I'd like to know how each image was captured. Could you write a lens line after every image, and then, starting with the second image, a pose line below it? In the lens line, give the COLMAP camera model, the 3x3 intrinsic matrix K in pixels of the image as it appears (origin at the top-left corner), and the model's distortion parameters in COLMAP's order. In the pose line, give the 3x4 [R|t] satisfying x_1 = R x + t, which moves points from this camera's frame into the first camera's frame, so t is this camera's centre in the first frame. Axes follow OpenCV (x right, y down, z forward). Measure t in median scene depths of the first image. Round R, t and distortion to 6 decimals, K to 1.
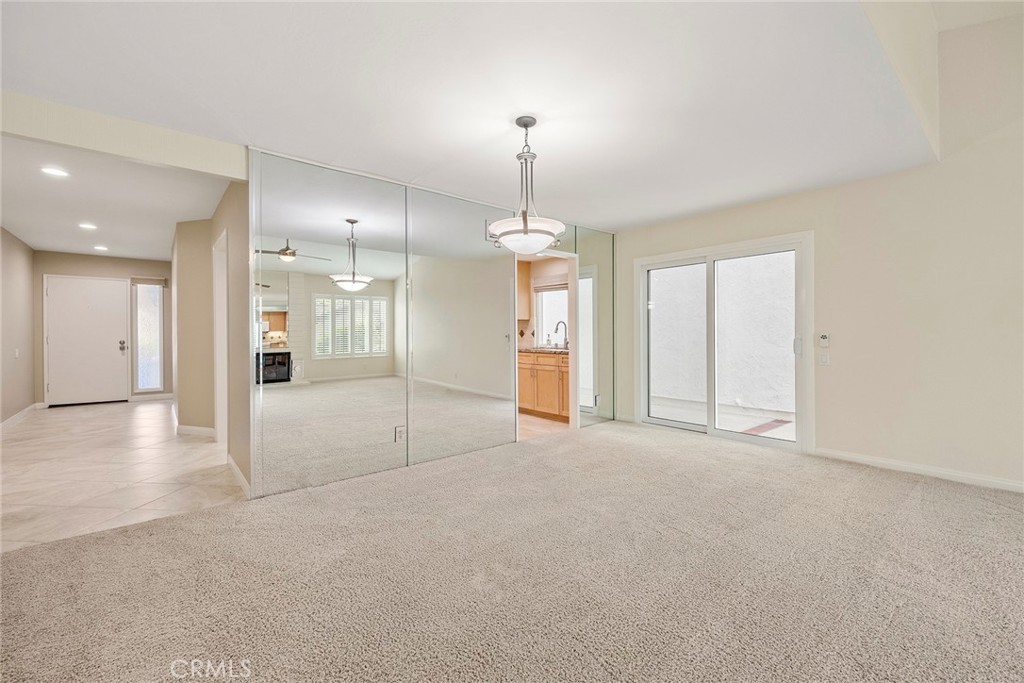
lens RADIAL K [[423.7, 0, 510.5], [0, 423.7, 337.8], [0, 0, 1]] dist [-0.003987, 0.000191]
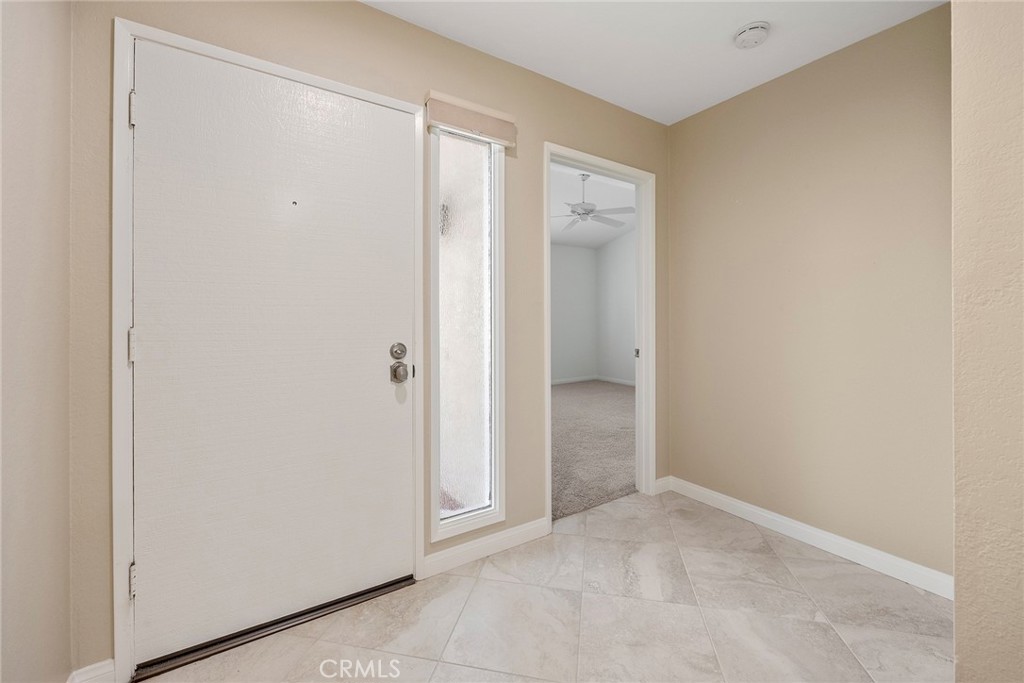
lens RADIAL K [[423.7, 0, 512.6], [0, 423.7, 333.2], [0, 0, 1]] dist [-0.003987, 0.000191]
pose [[0.996434, -0.007196, -0.084073, -0.827644], [0.006062, 0.999887, -0.013735, 0.004095], [0.084162, 0.013176, 0.996365, 0.749735]]
